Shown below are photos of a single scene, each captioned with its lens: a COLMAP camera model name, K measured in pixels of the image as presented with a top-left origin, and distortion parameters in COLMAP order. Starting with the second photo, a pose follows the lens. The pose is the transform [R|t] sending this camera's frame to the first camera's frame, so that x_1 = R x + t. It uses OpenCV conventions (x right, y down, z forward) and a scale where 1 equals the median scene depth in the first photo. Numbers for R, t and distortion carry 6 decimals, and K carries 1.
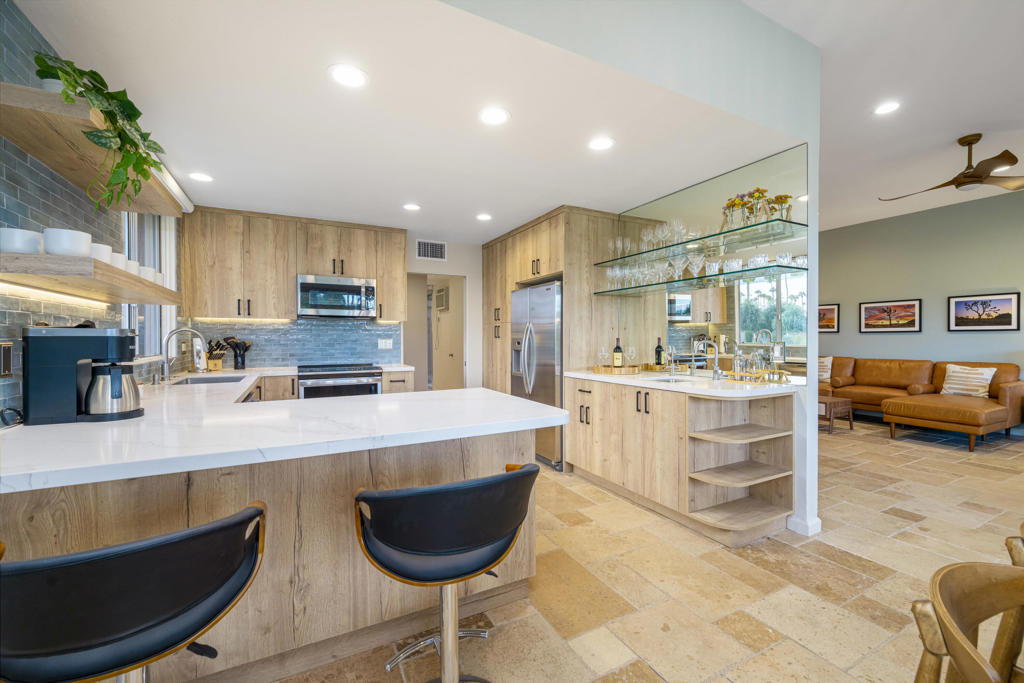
lens RADIAL K [[419.6, 0, 510.9], [0, 419.6, 339.6], [0, 0, 1]] dist [-0.001869, -0.000037]
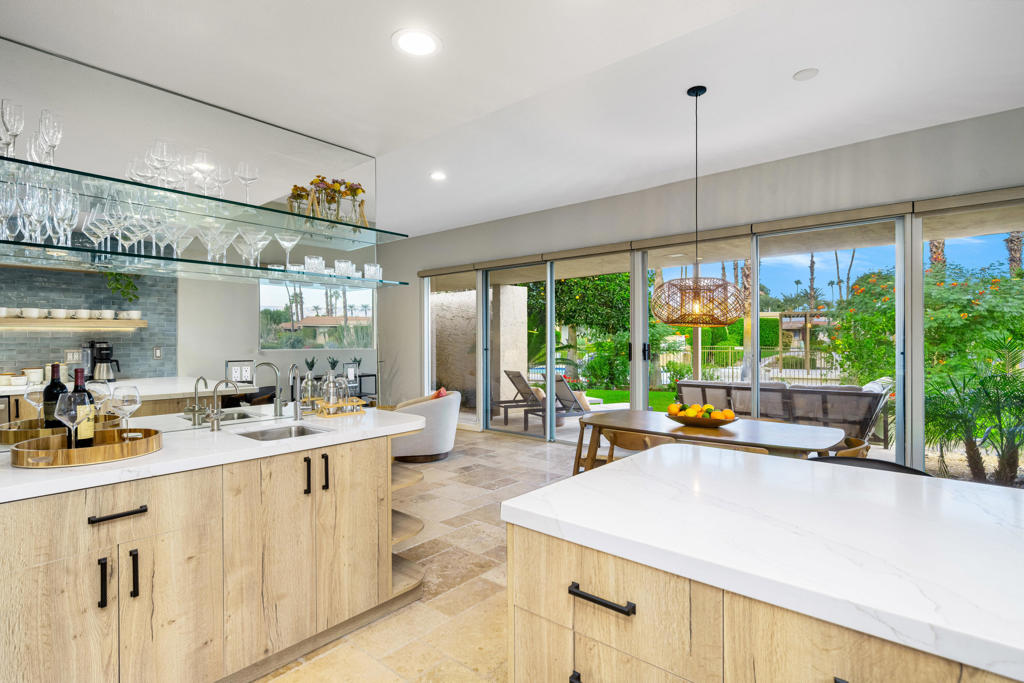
lens RADIAL K [[510.4, 0, 511.4], [0, 510.4, 340.5], [0, 0, 1]] dist [0.003797, 0.000445]
pose [[-0.380101, 0.003869, 0.924937, -0.466419], [0.008201, 0.999966, -0.000813, -0.036146], [-0.924909, 0.007277, -0.380120, 1.052473]]
